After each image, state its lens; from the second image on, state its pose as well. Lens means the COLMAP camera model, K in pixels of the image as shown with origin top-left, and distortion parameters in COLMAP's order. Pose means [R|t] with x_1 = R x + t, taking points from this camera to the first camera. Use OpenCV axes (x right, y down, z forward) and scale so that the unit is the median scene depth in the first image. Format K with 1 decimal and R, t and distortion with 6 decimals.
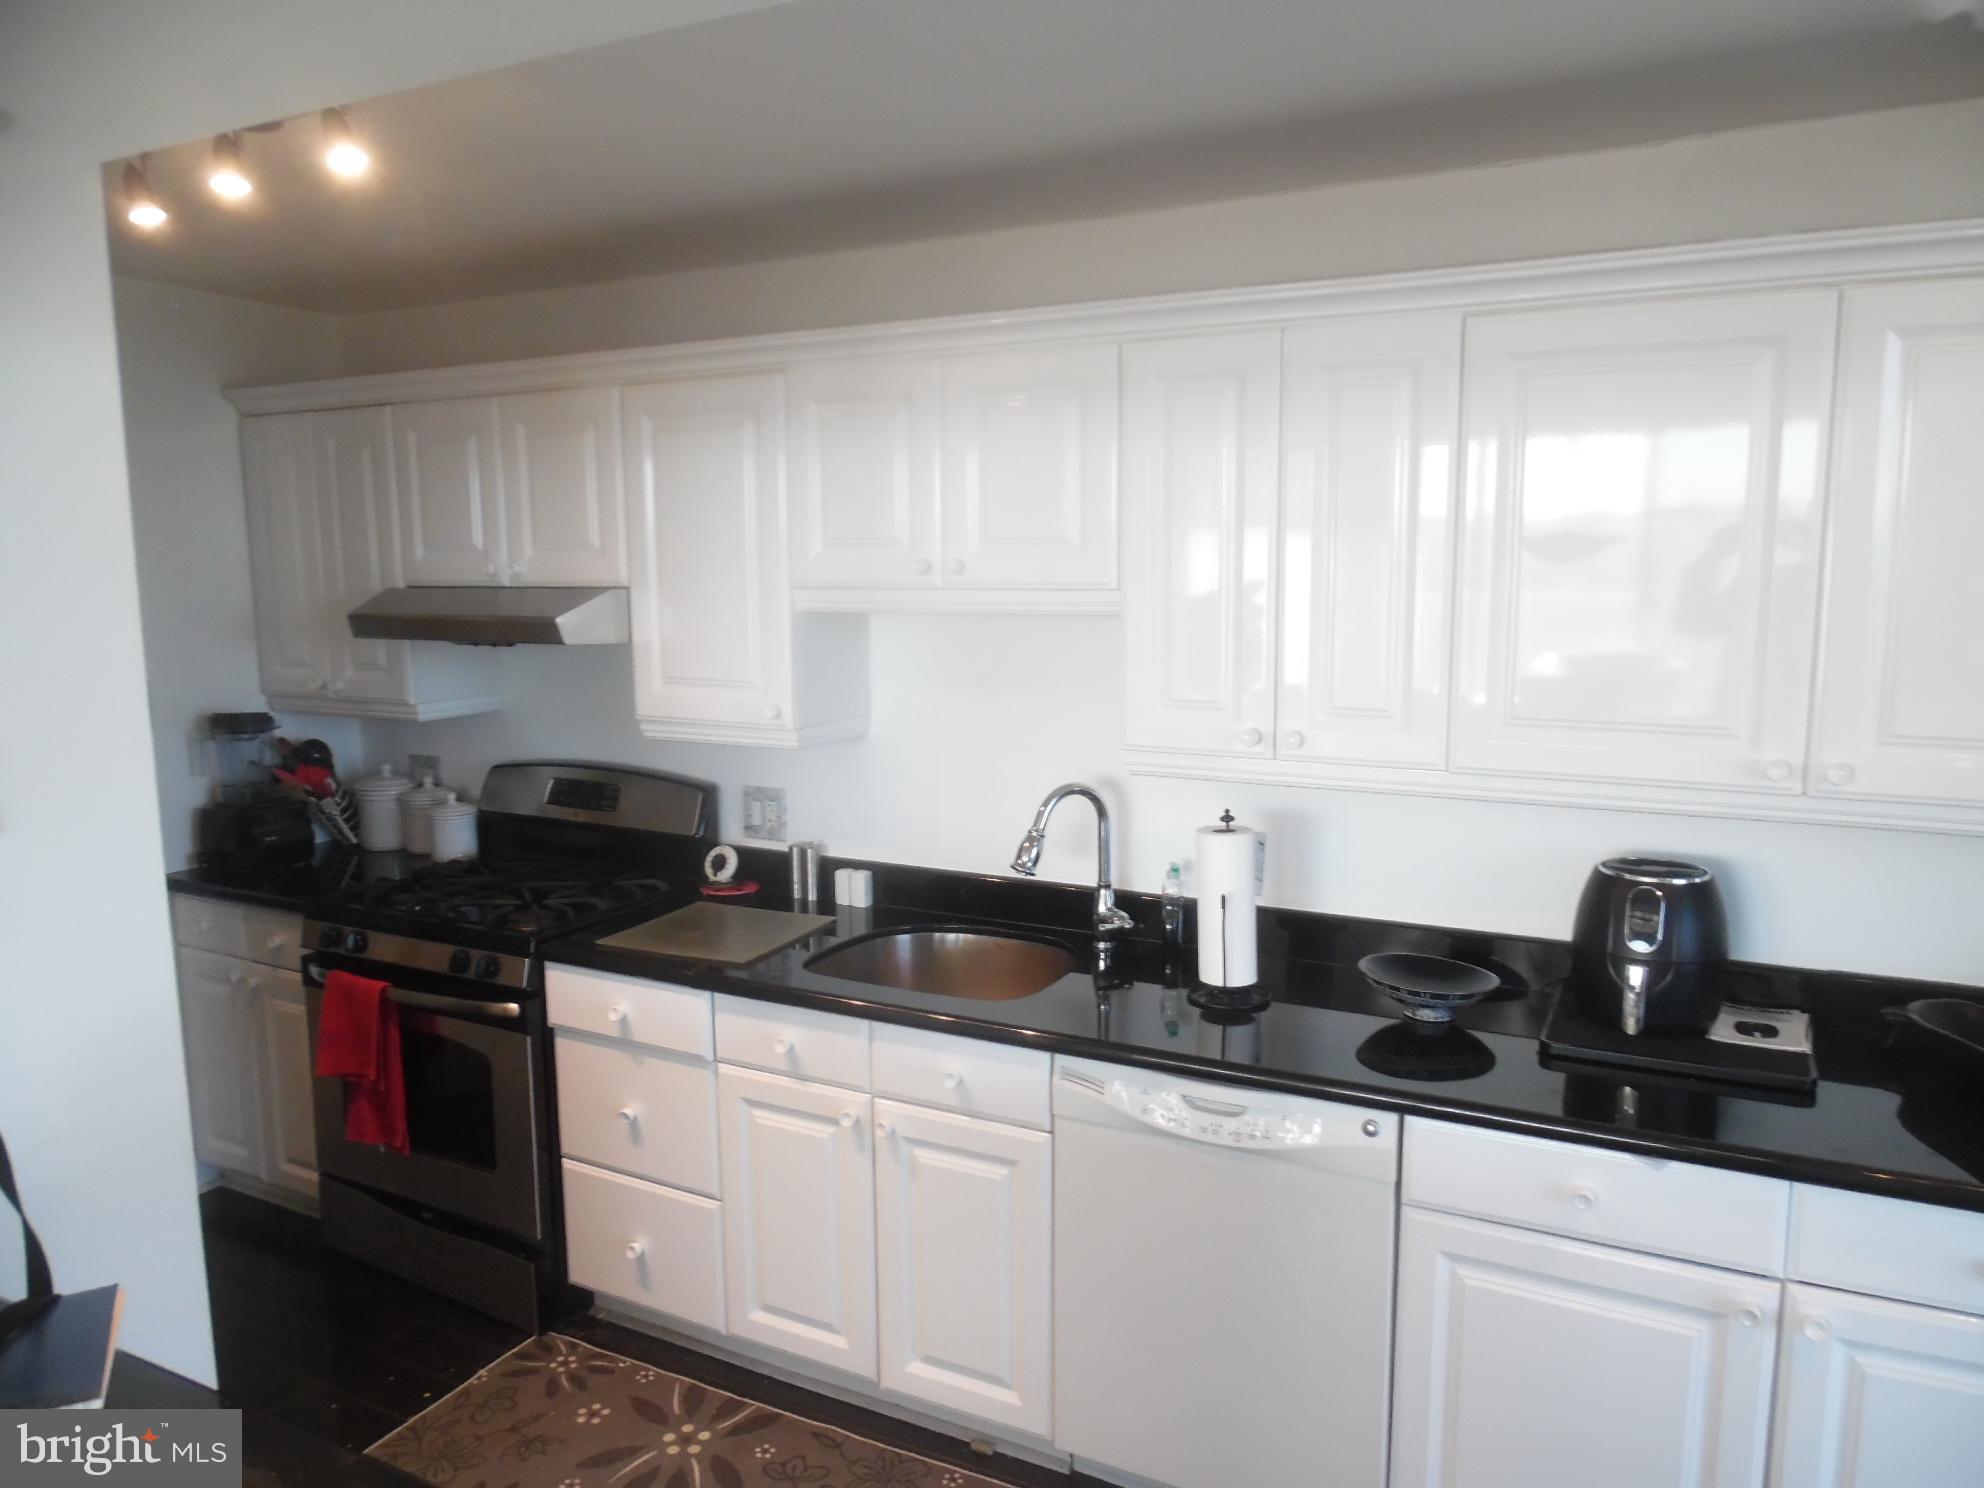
lens RADIAL K [[1297.3, 0, 992.0], [0, 1297.3, 744.0], [0, 0, 1]] dist [-0.047976, 0.001347]
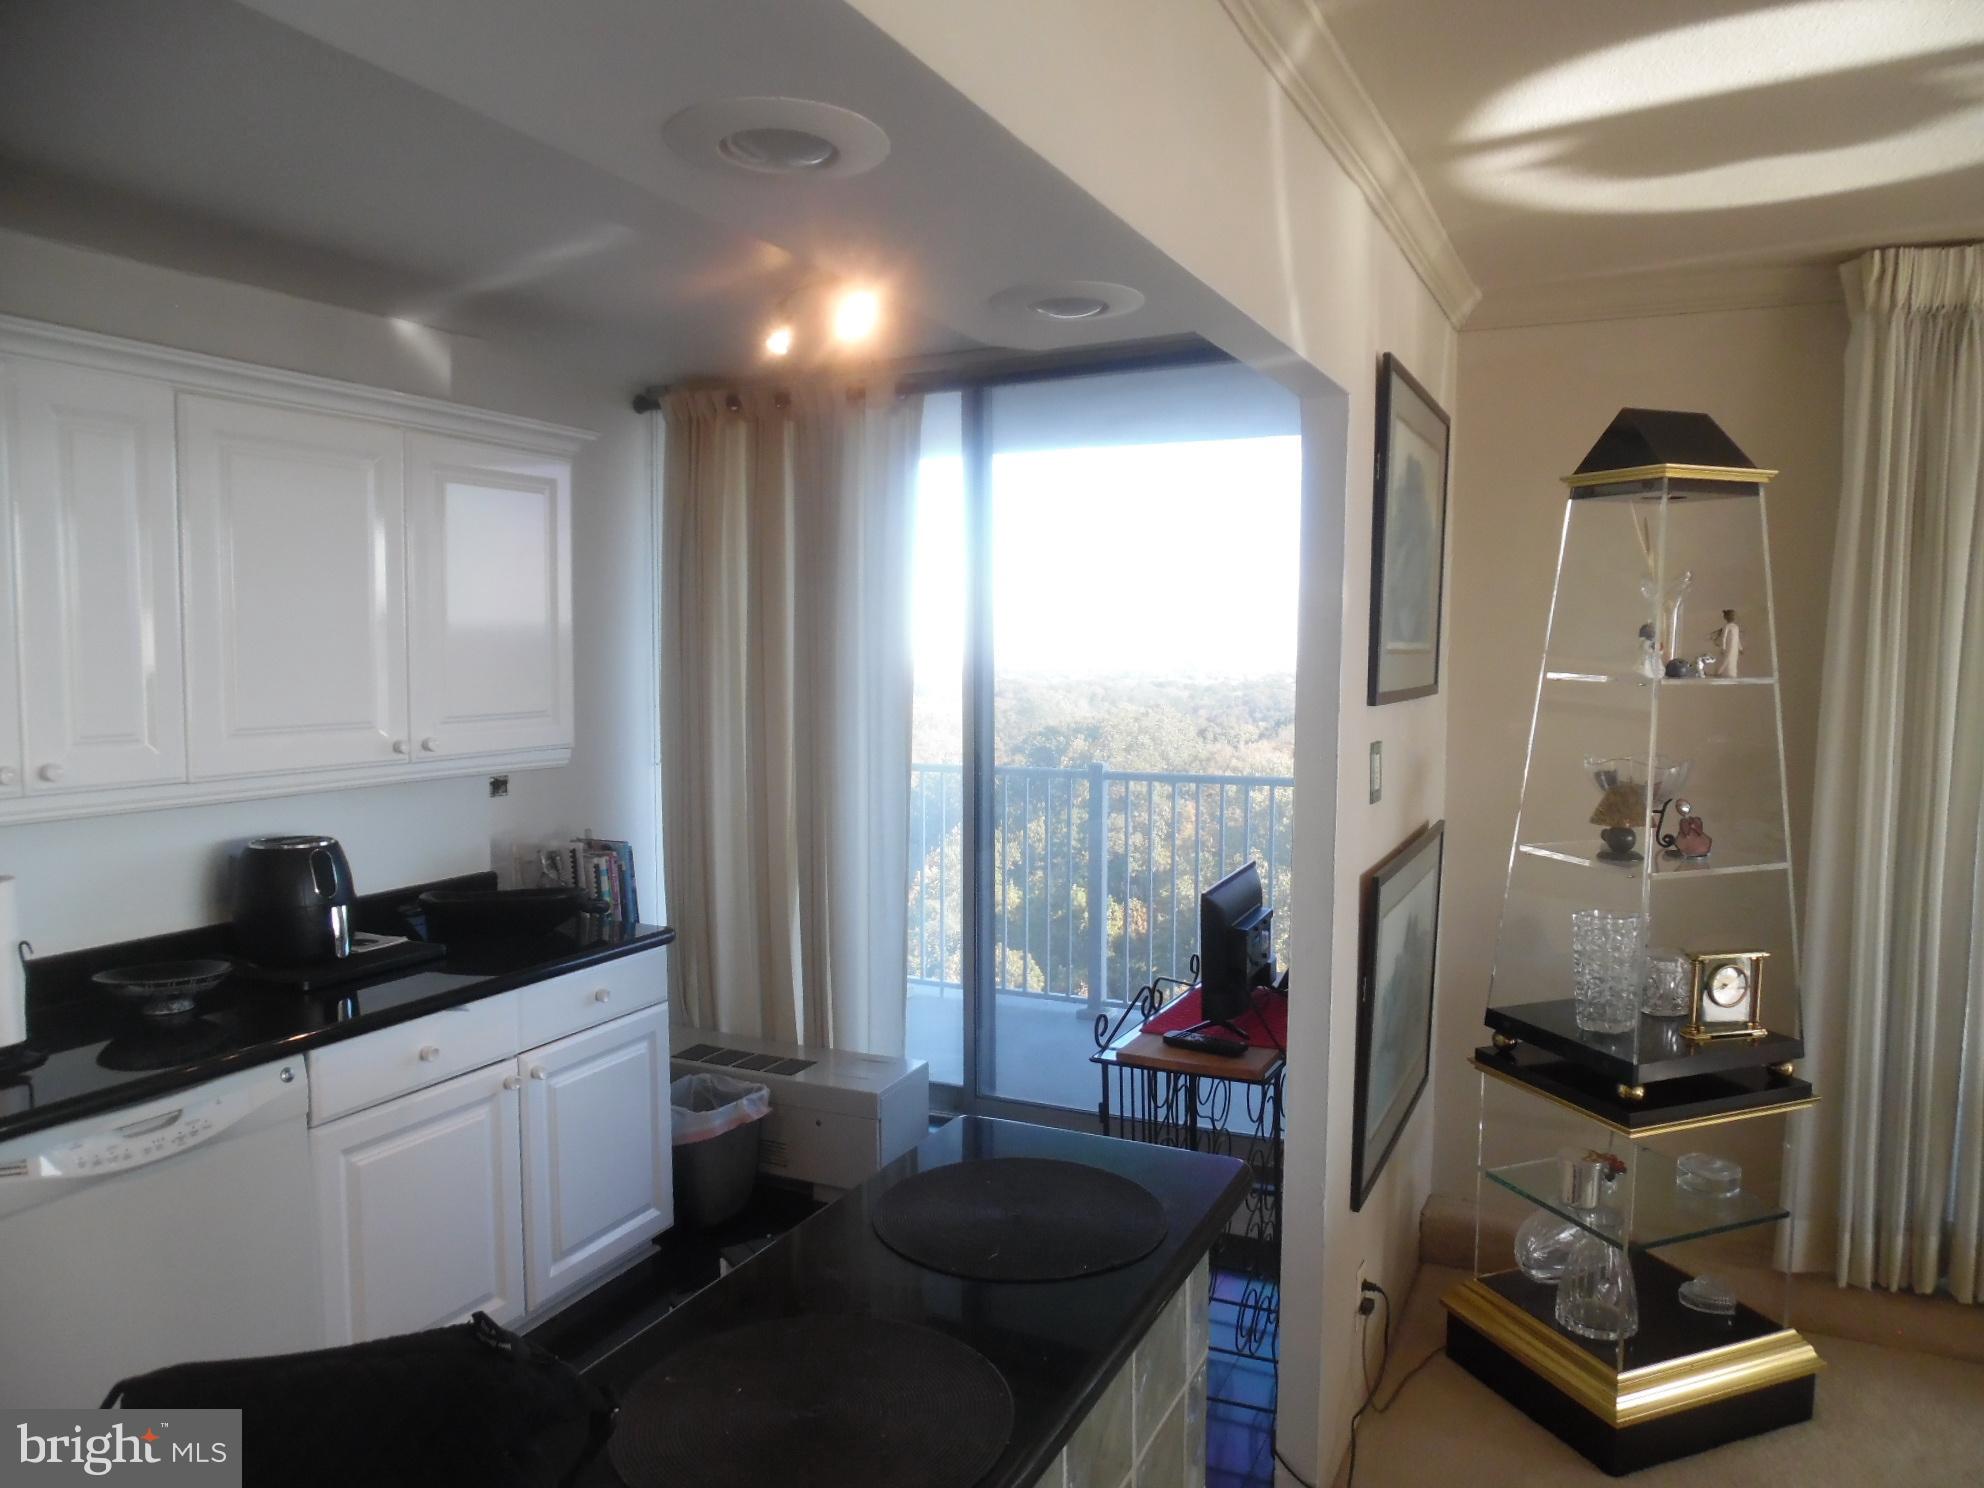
lens RADIAL K [[1421.9, 0, 992.0], [0, 1421.9, 744.0], [0, 0, 1]] dist [-0.003622, 0.003696]
pose [[-0.030188, -0.069361, 0.997135, -0.970144], [0.125227, 0.989467, 0.072619, -0.015721], [-0.991669, 0.127060, -0.021184, 0.333262]]
